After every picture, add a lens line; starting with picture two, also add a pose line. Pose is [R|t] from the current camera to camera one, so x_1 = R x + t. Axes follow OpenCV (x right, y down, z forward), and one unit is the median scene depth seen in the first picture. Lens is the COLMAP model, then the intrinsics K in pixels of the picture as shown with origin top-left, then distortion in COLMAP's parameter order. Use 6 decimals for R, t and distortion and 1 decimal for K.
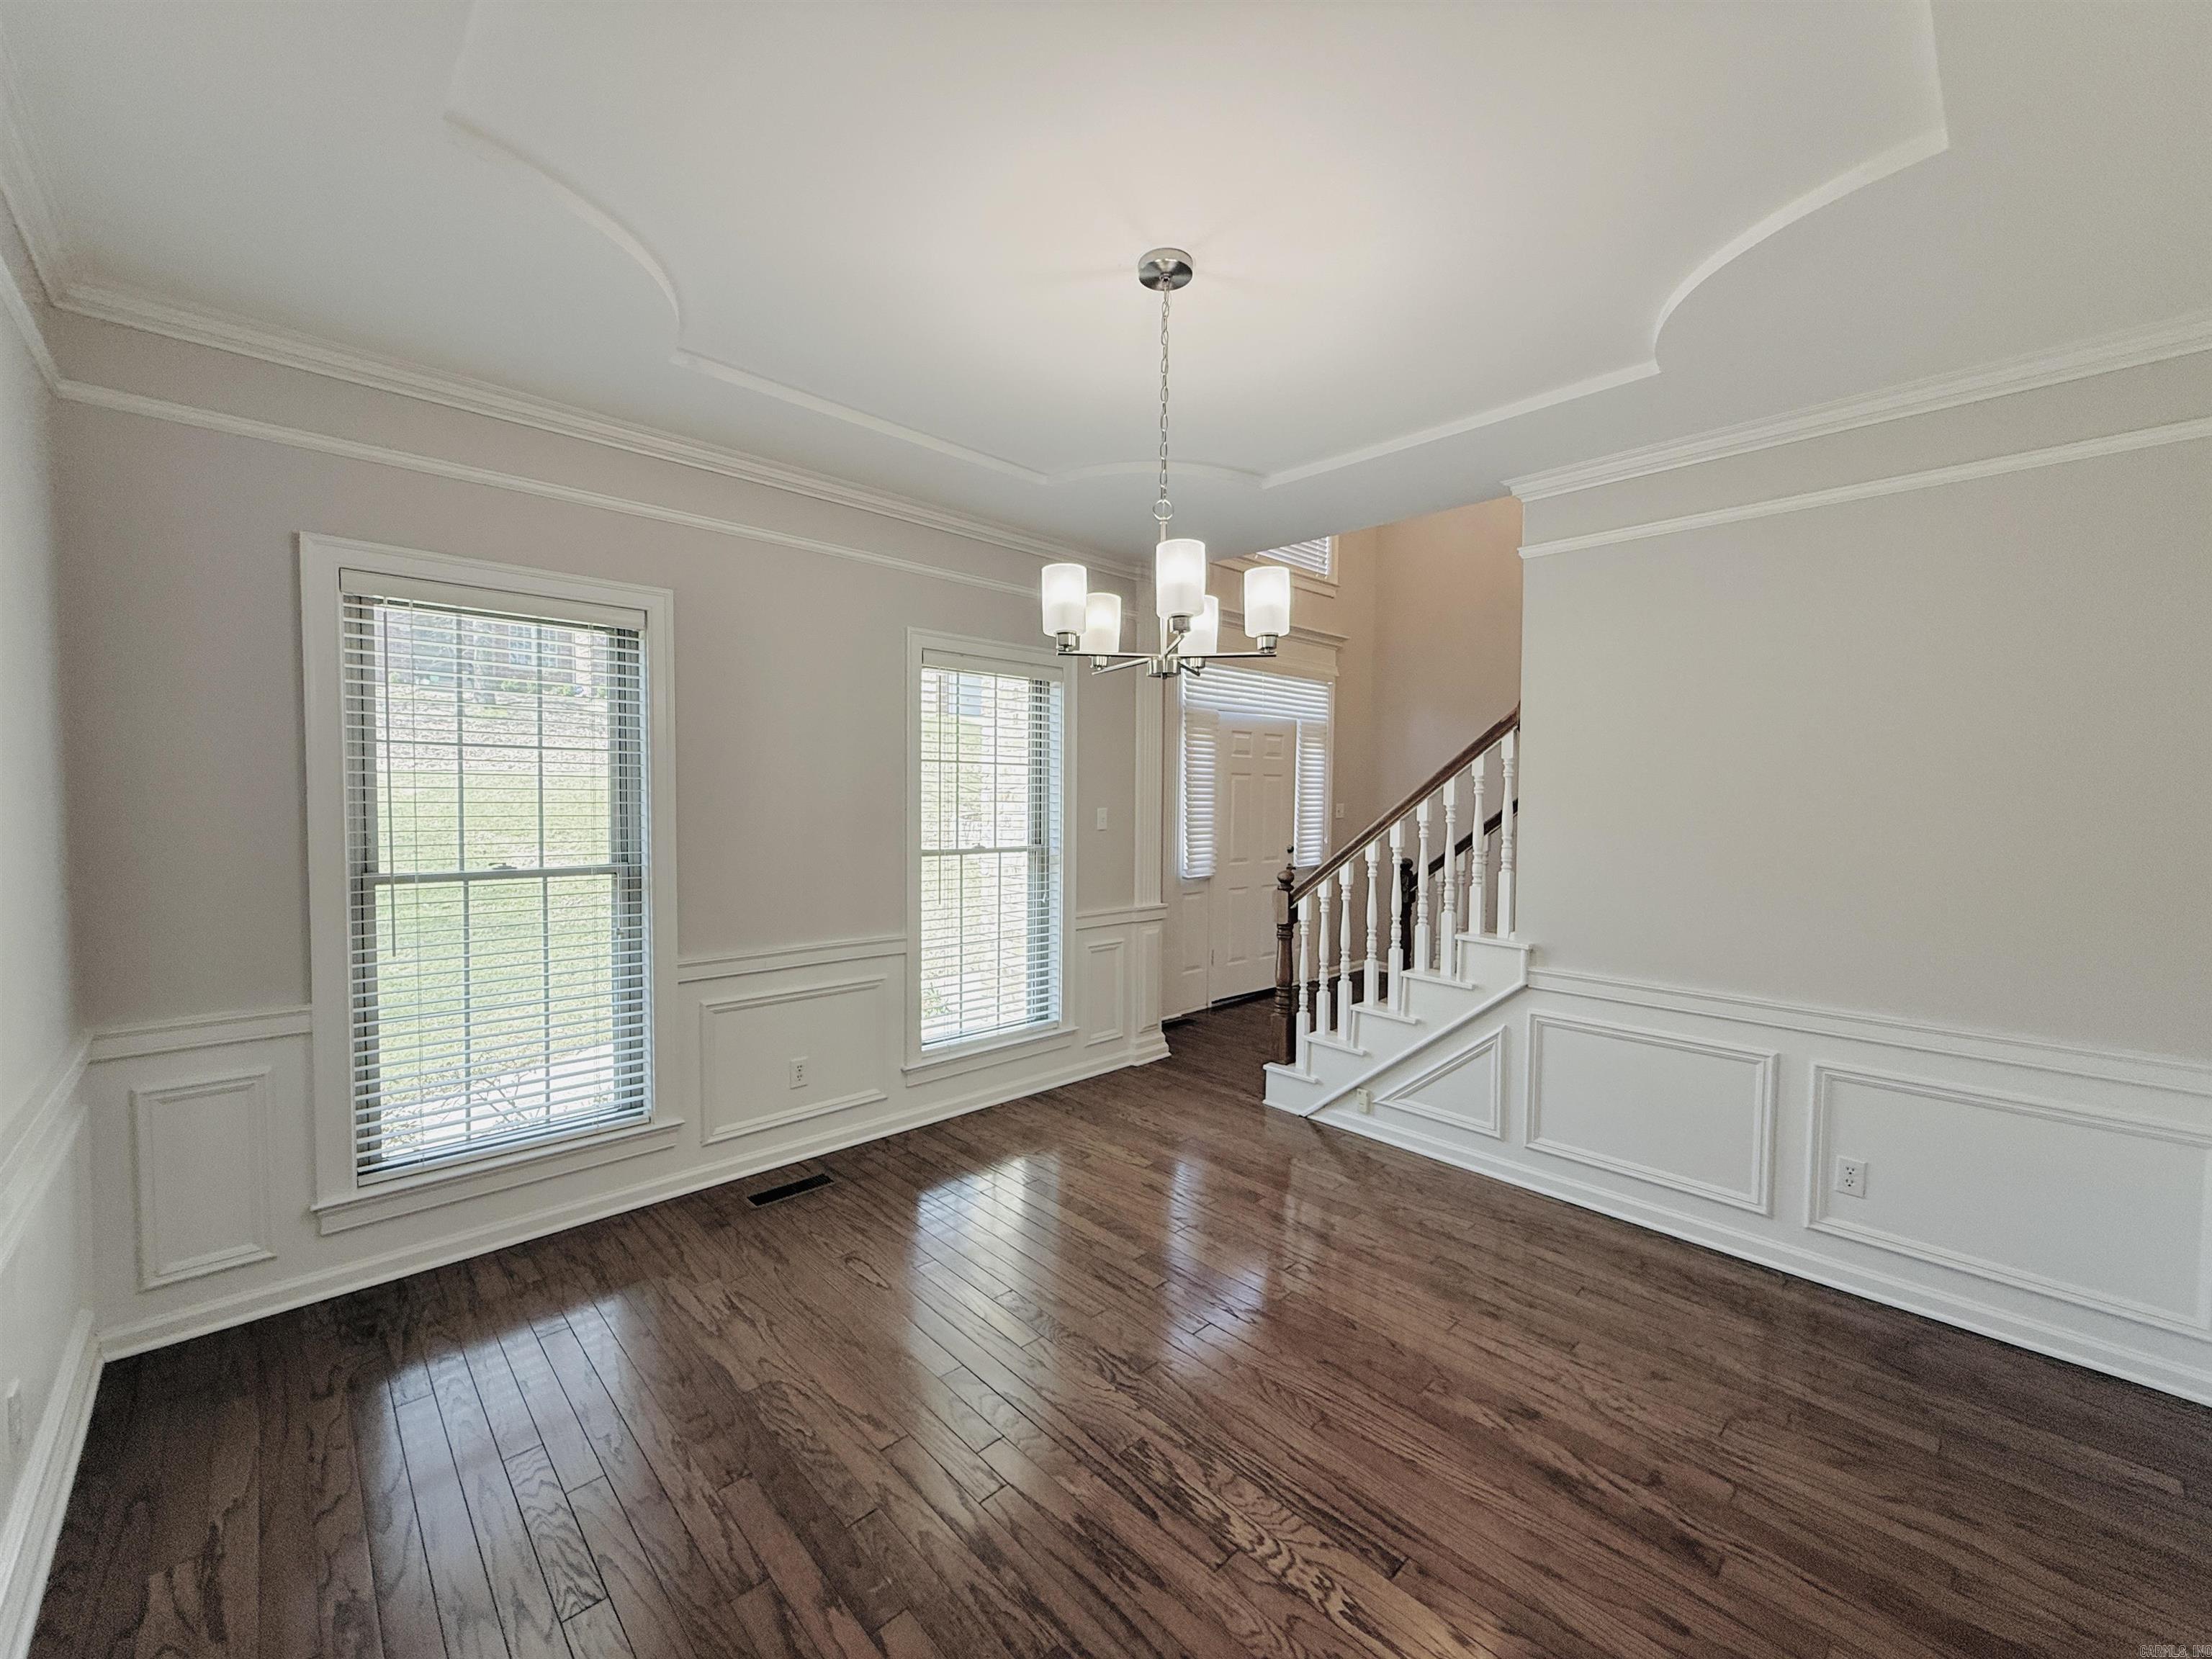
lens RADIAL K [[885.2, 0, 1101.4], [0, 885.2, 829.9], [0, 0, 1]] dist [0.002438, 0.000759]
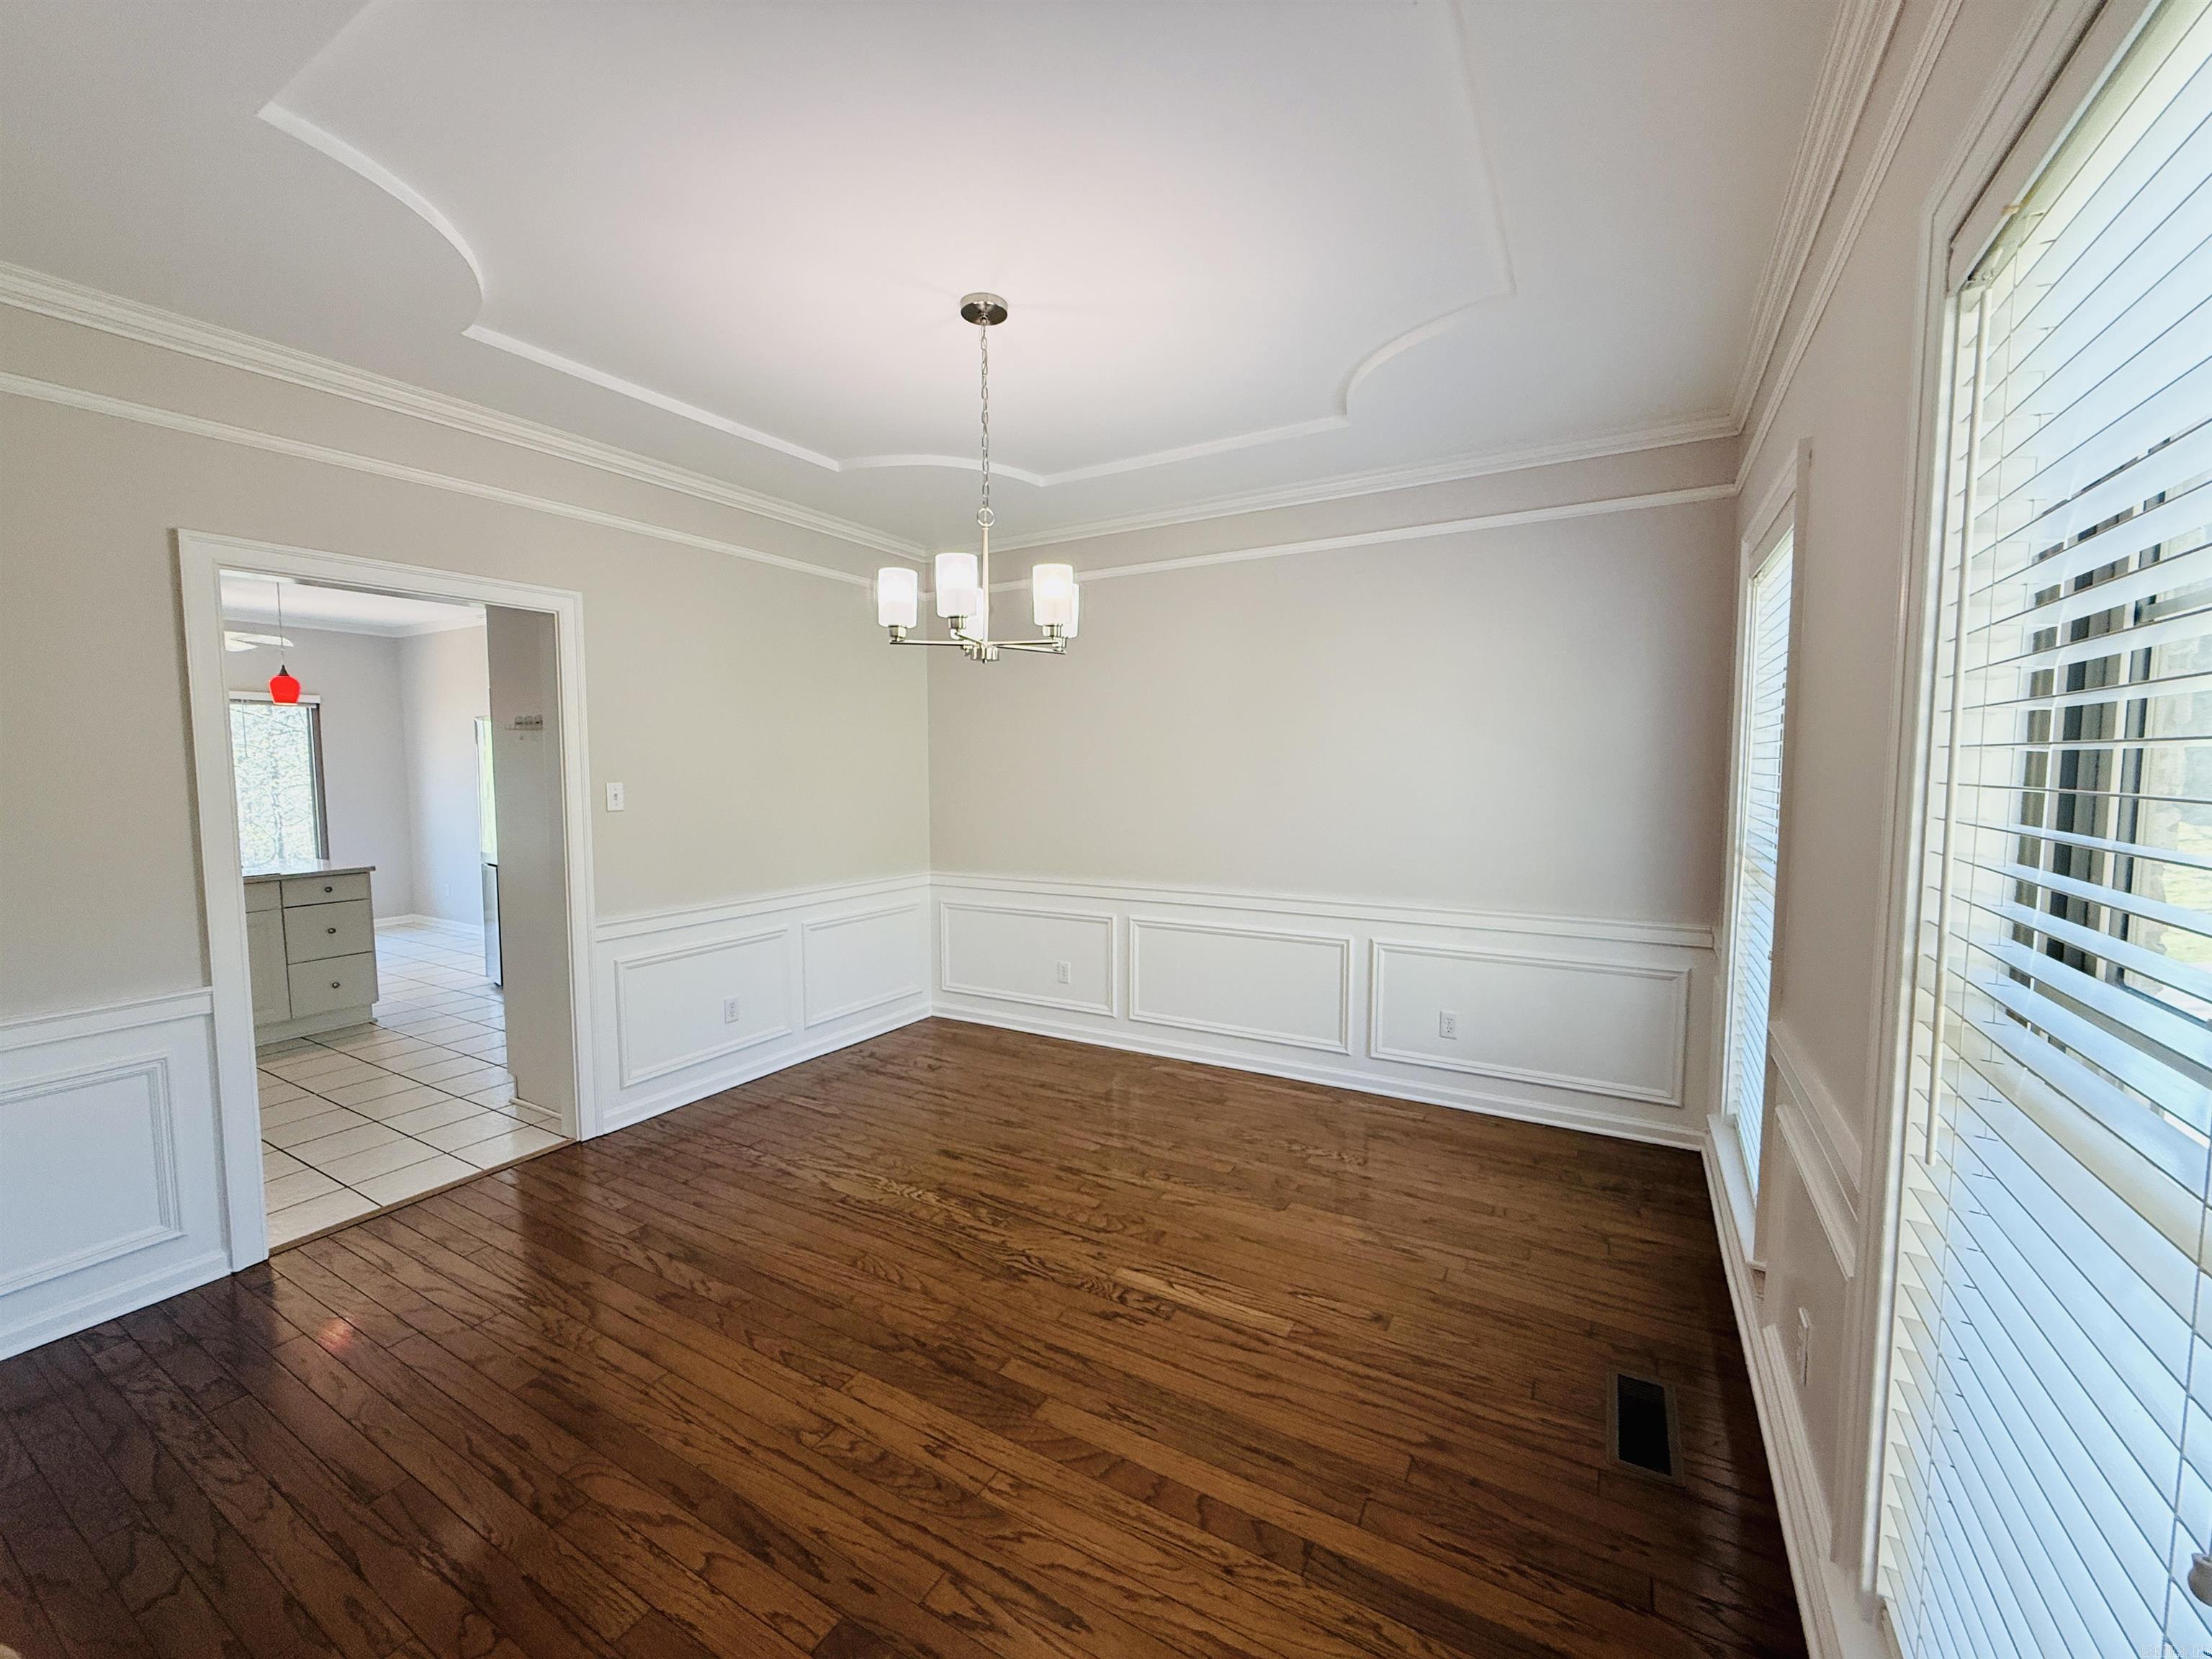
lens RADIAL K [[885.2, 0, 1101.4], [0, 885.2, 829.9], [0, 0, 1]] dist [0.002438, 0.000759]
pose [[-0.962512, 0.012759, -0.270940, 0.242258], [-0.018652, 0.993415, 0.113043, -0.083518], [0.270598, 0.113859, -0.955936, 2.173632]]
